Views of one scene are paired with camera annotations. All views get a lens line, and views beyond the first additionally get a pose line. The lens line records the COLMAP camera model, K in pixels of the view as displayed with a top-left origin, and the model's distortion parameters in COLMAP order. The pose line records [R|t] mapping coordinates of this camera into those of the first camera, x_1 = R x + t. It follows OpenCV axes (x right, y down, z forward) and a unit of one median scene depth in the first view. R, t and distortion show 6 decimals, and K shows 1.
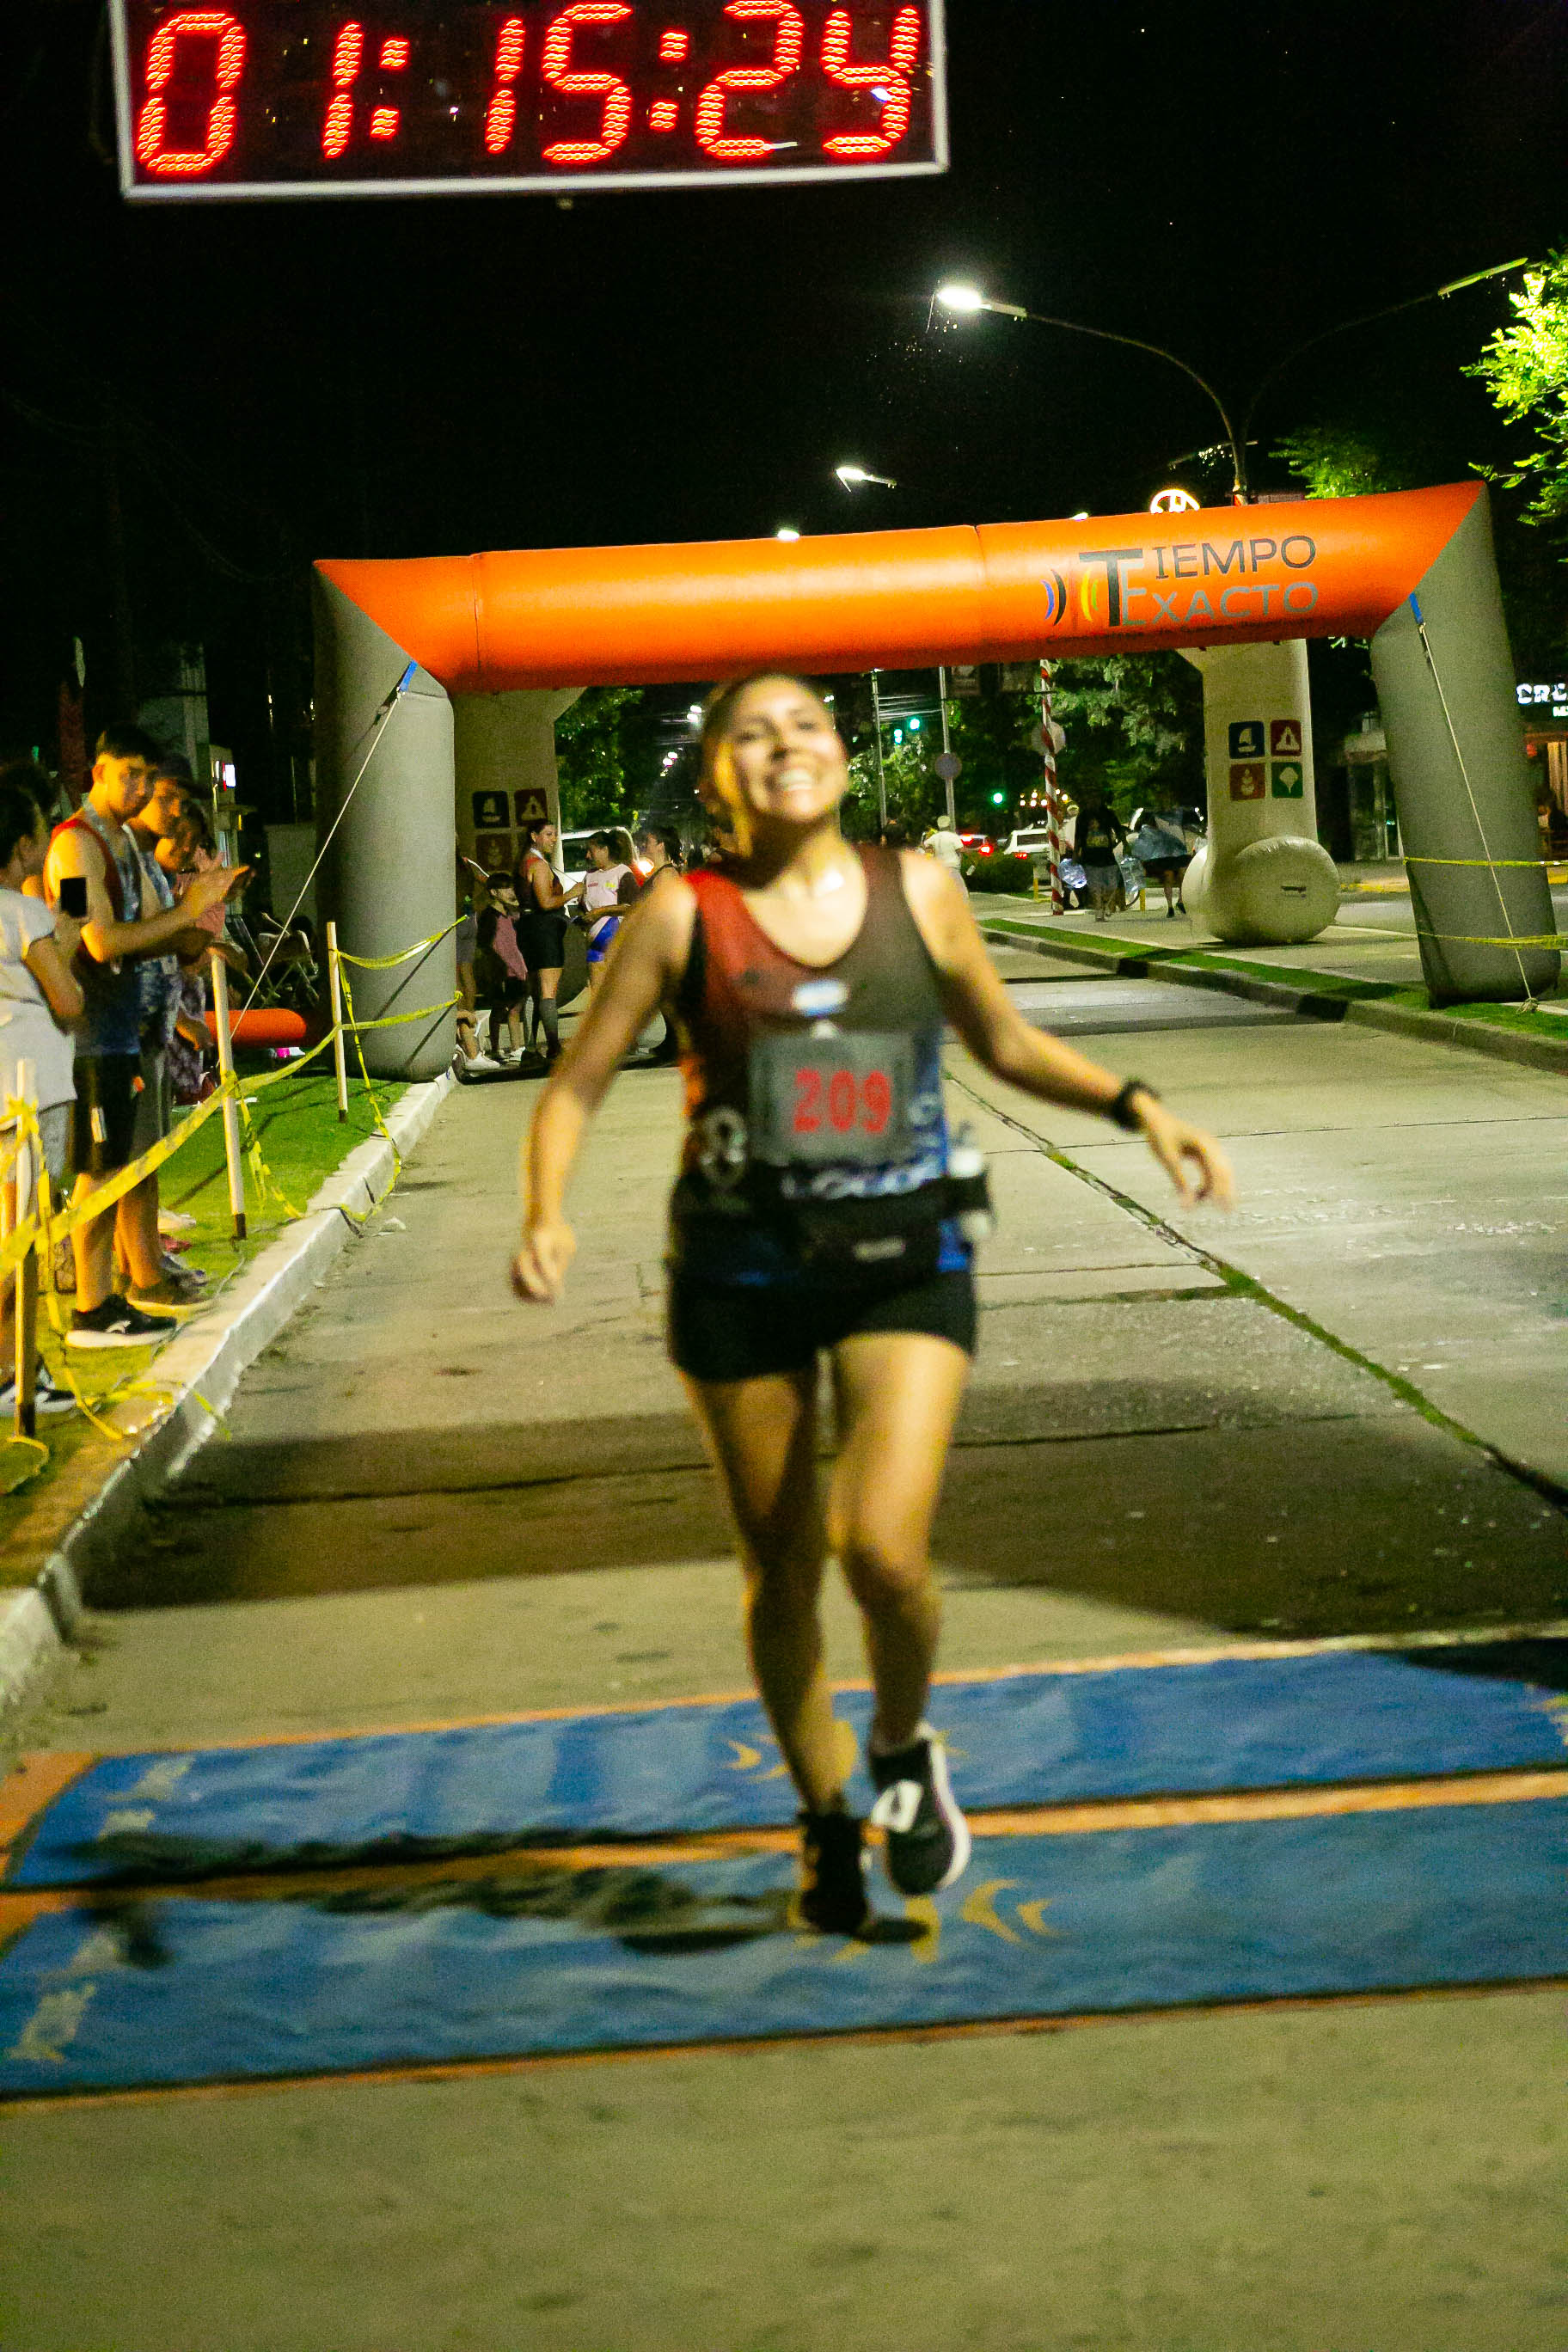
lens RADIAL K [[5774.0, 0, 784.0], [0, 5774.0, 1176.0], [0, 0, 1]] dist [0.052458, 0.052519]
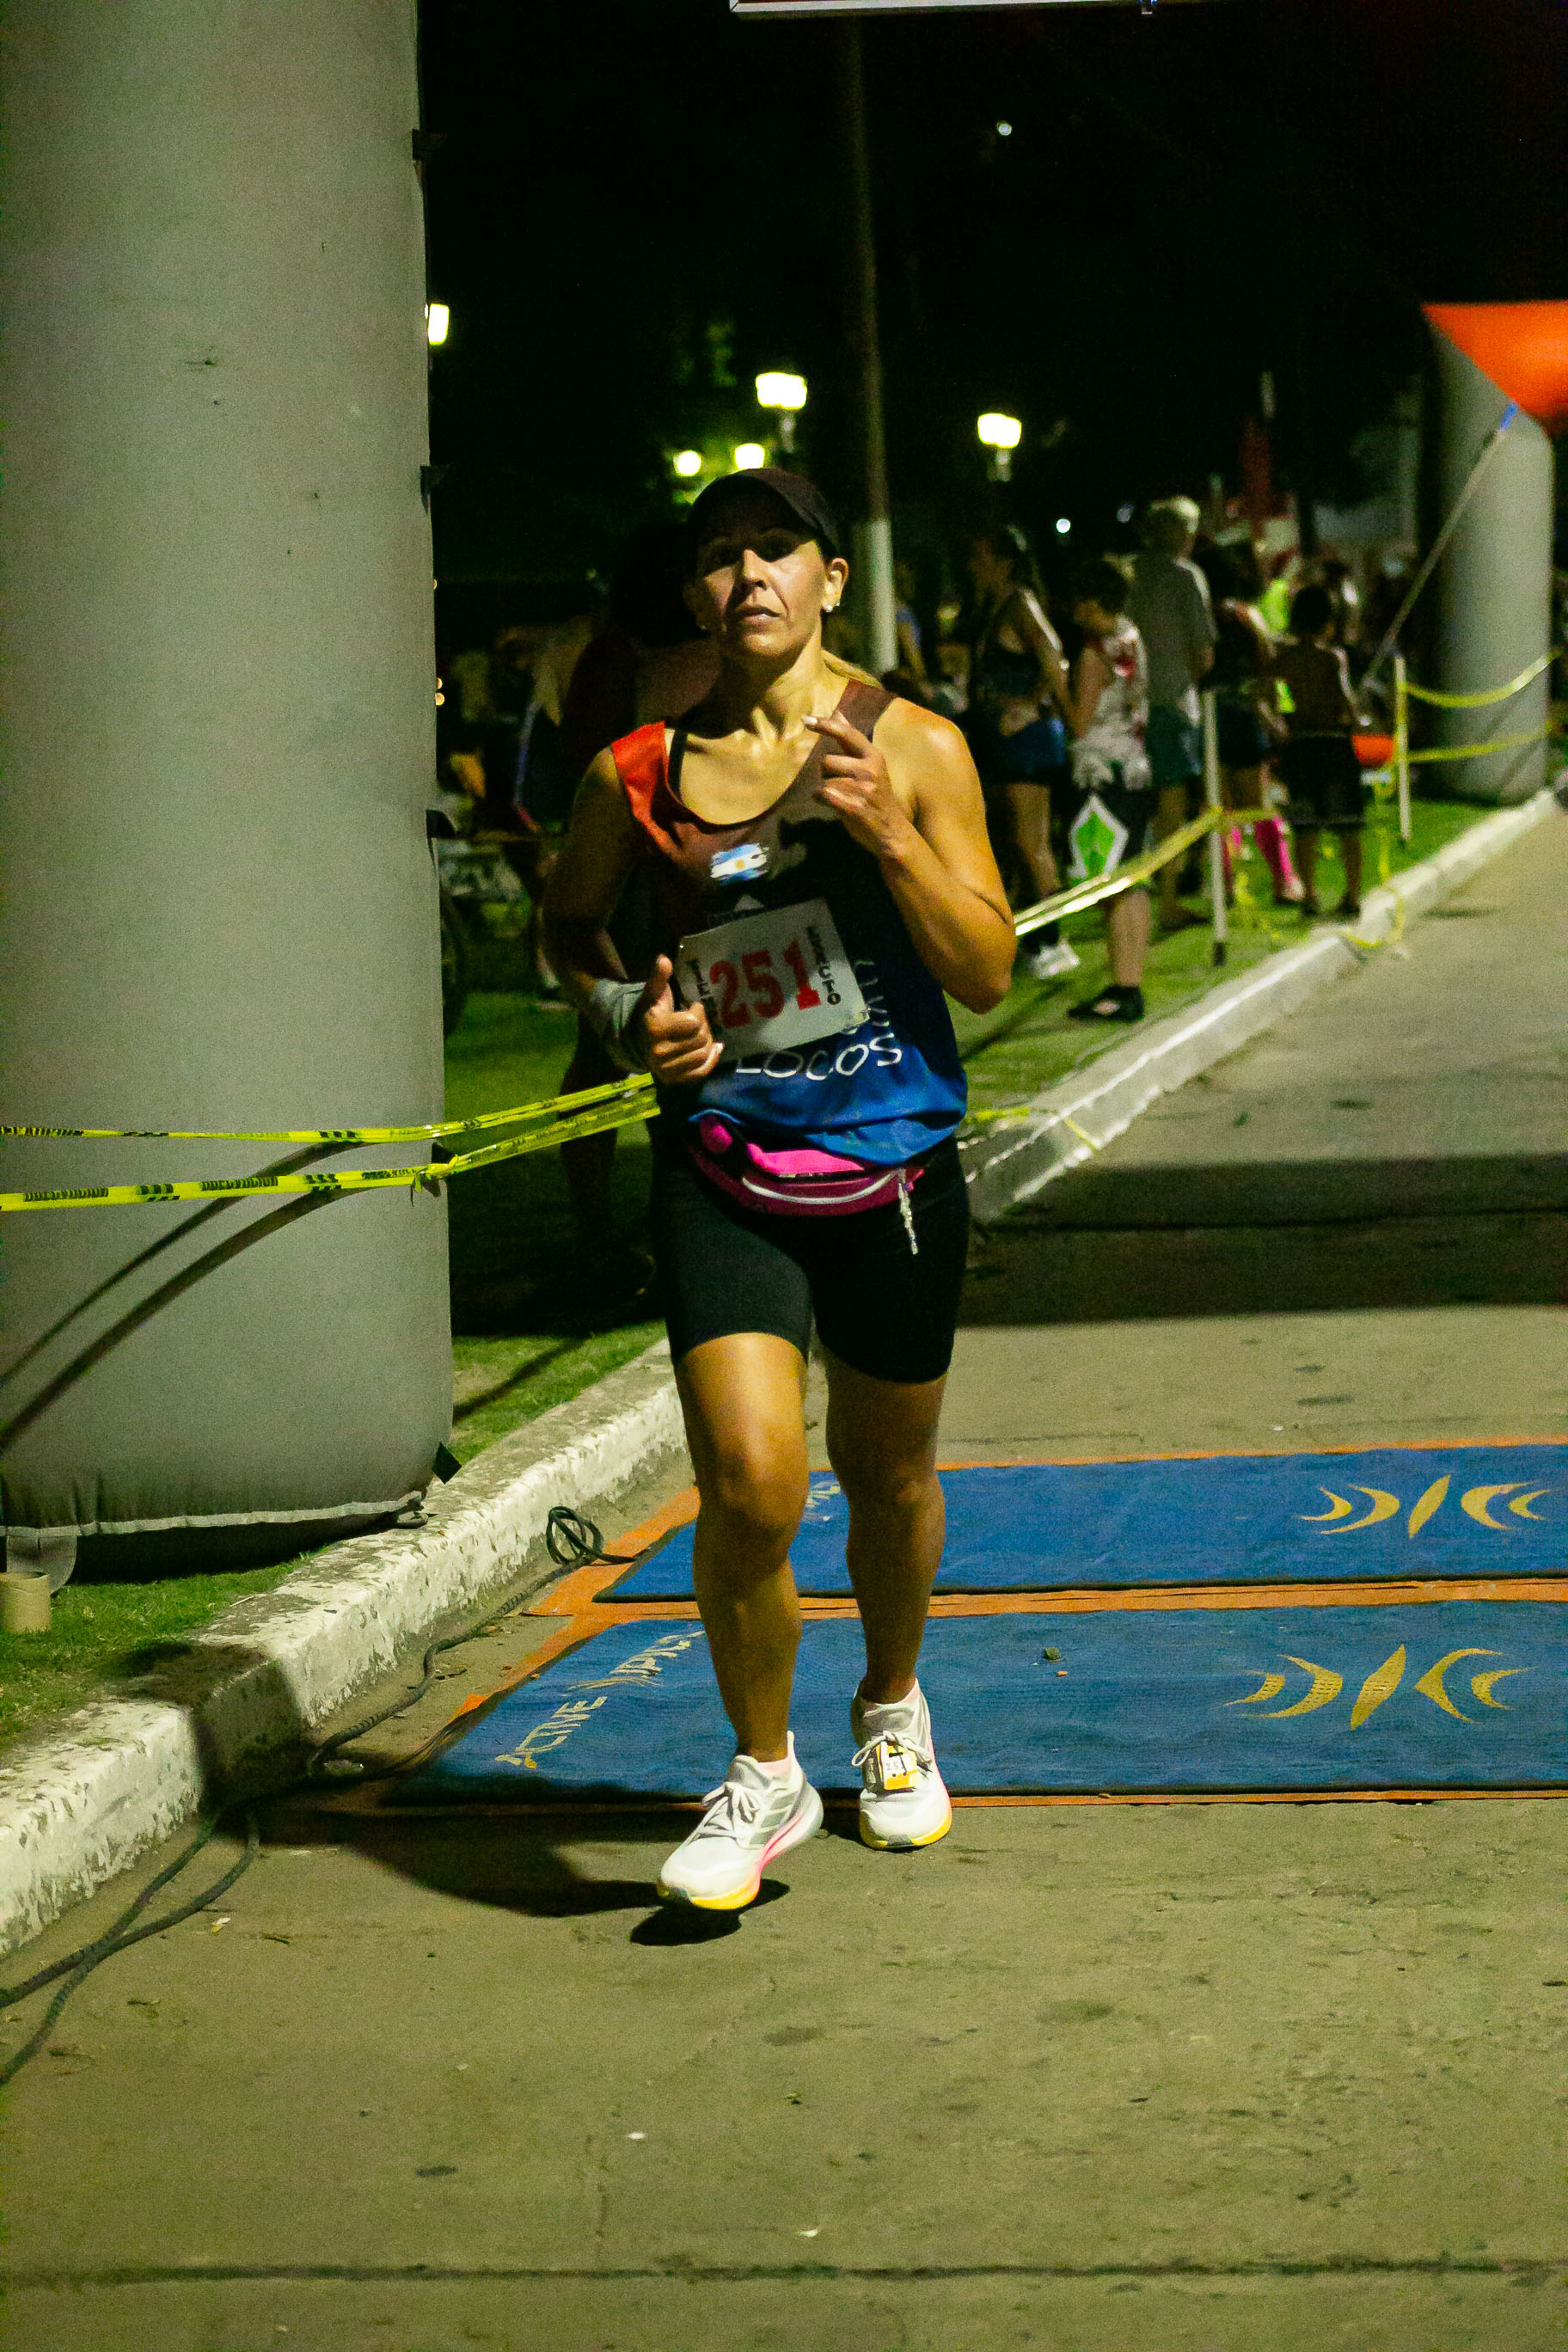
lens RADIAL K [[5479.4, 0, 784.0], [0, 5479.4, 1176.0], [0, 0, 1]] dist [-0.021670, 0.204110]
pose [[0.974029, 0.037911, -0.223228, 0.077397], [-0.025574, 0.997995, 0.057903, -0.009538], [0.224976, -0.050690, 0.973045, 0.011808]]
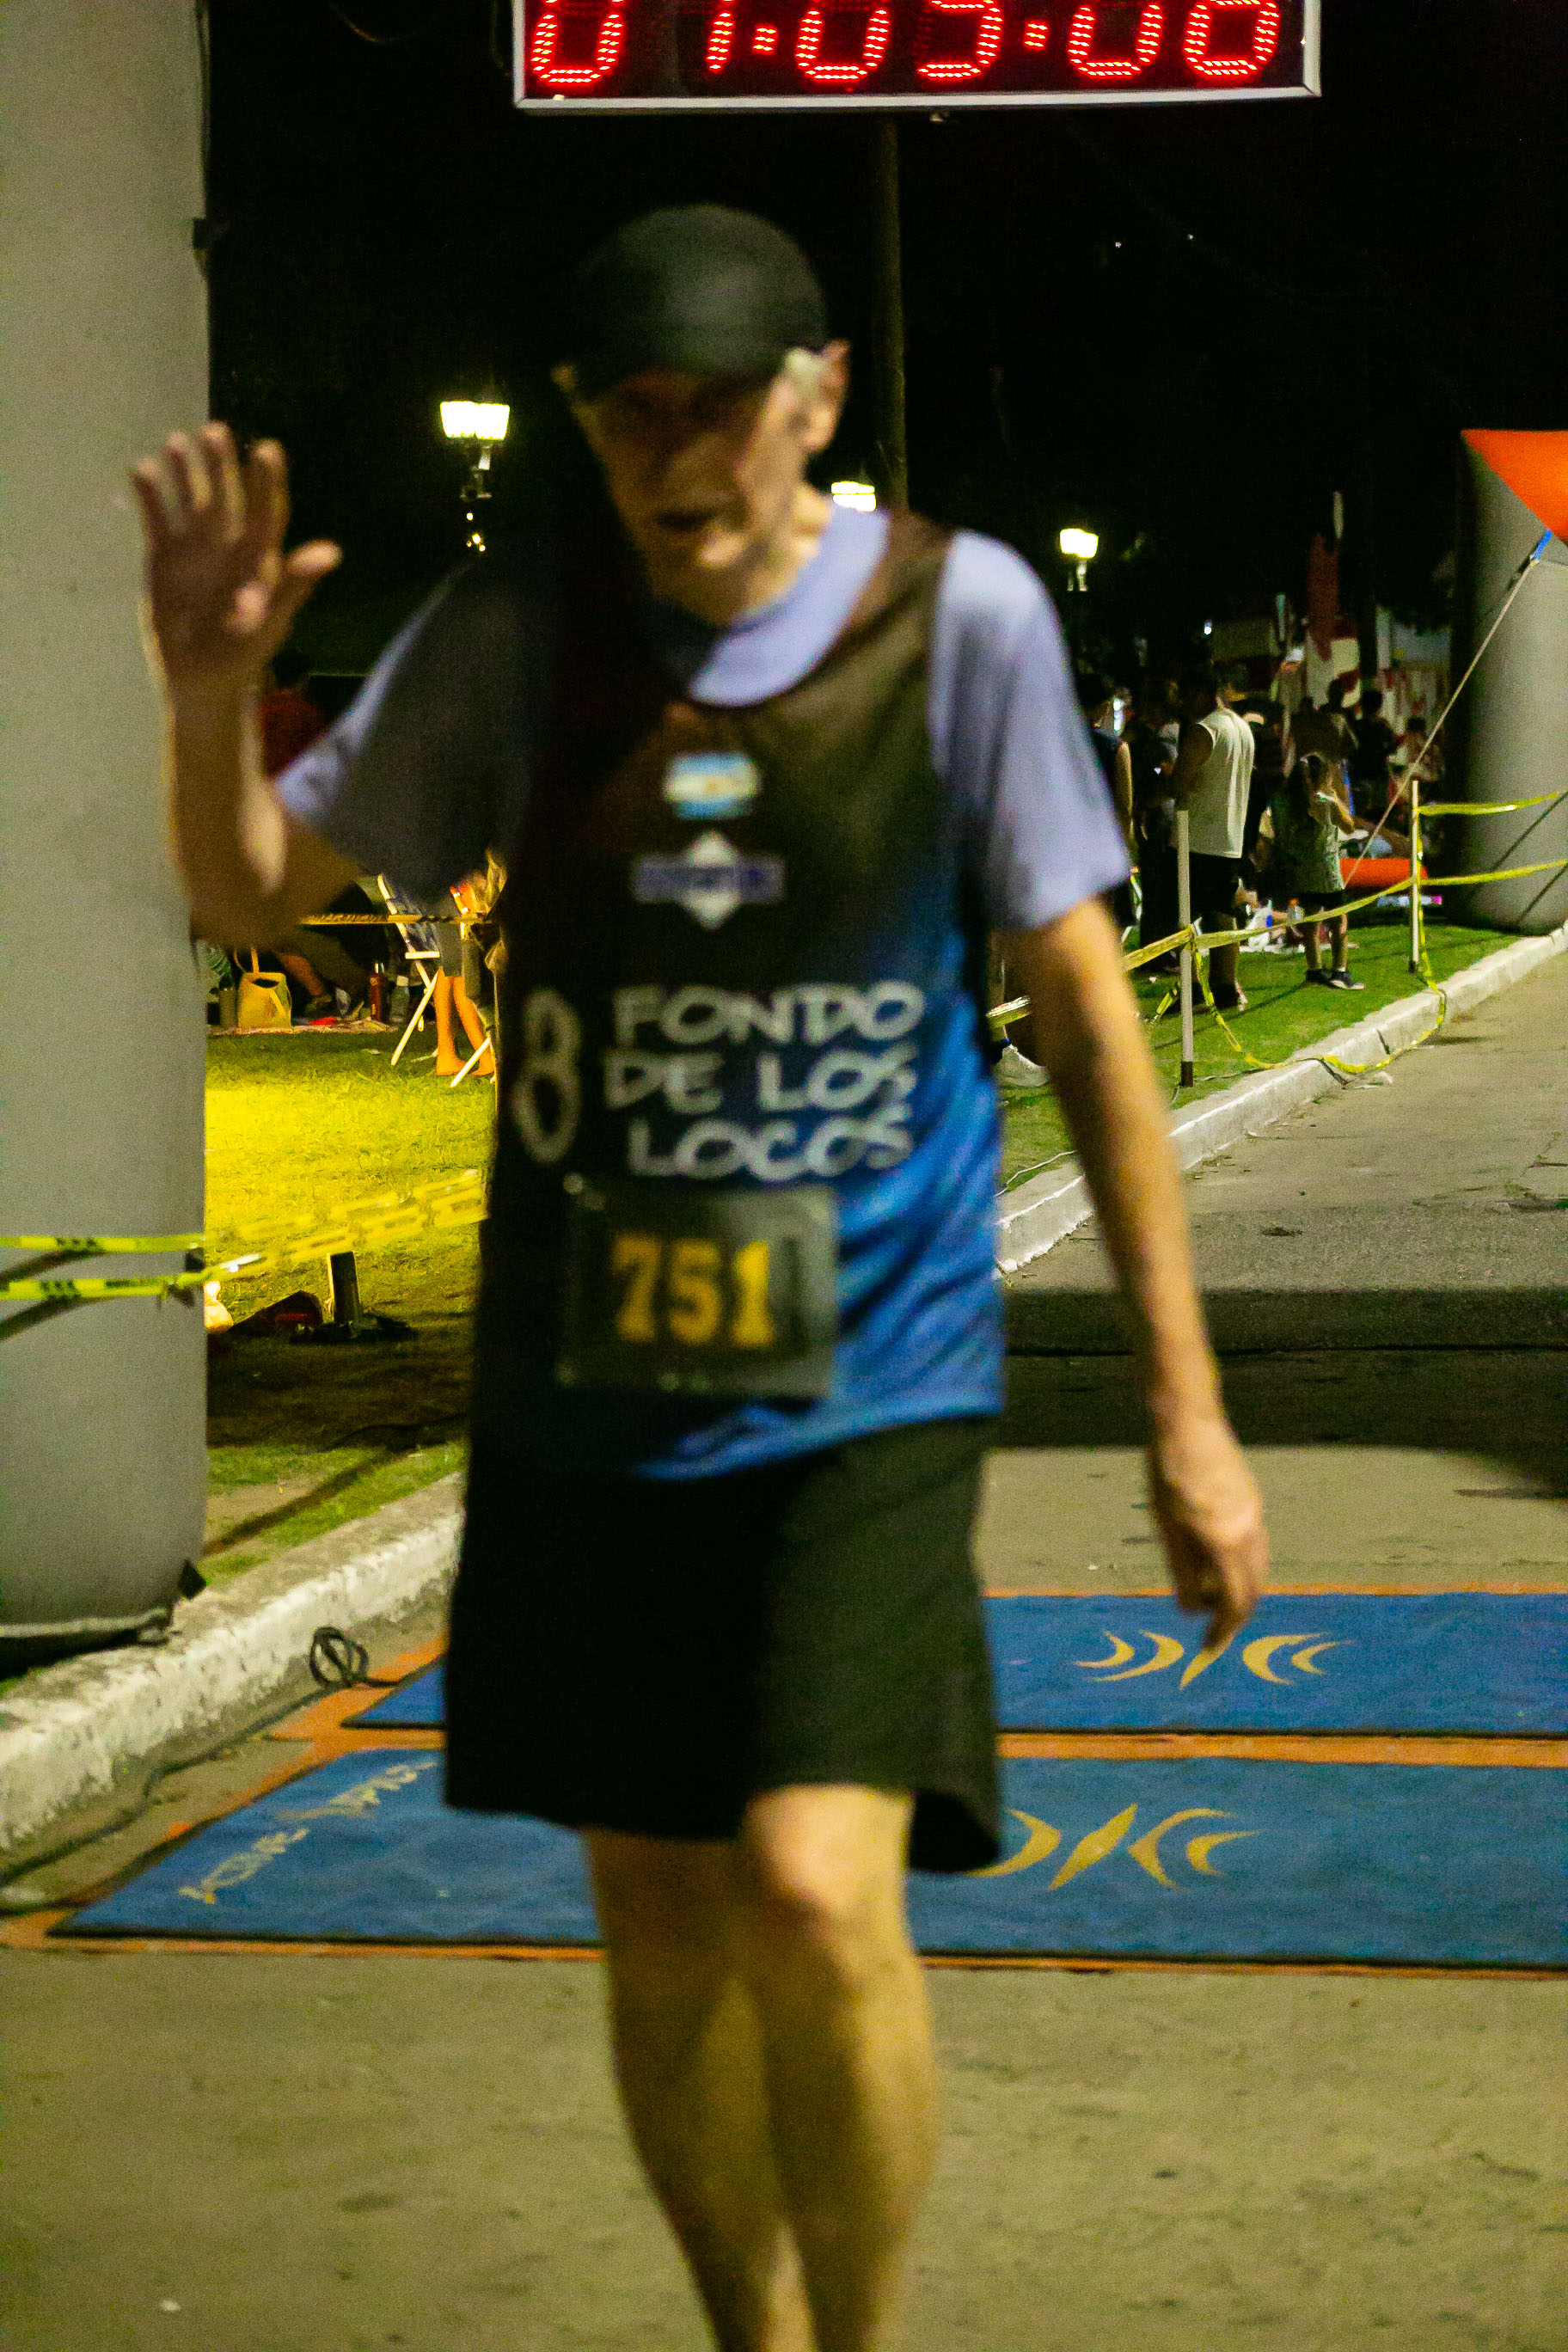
lens RADIAL K [[5440.4, 0, 784.0], [0, 5440.4, 1176.0], [0, 0, 1]] dist [-0.060012, 0.247255]
pose [[0.968080, 0.063276, -0.242524, 0.110077], [-0.055038, 0.997658, 0.040603, -0.012878], [0.244525, -0.025959, 0.969295, 0.040724]]
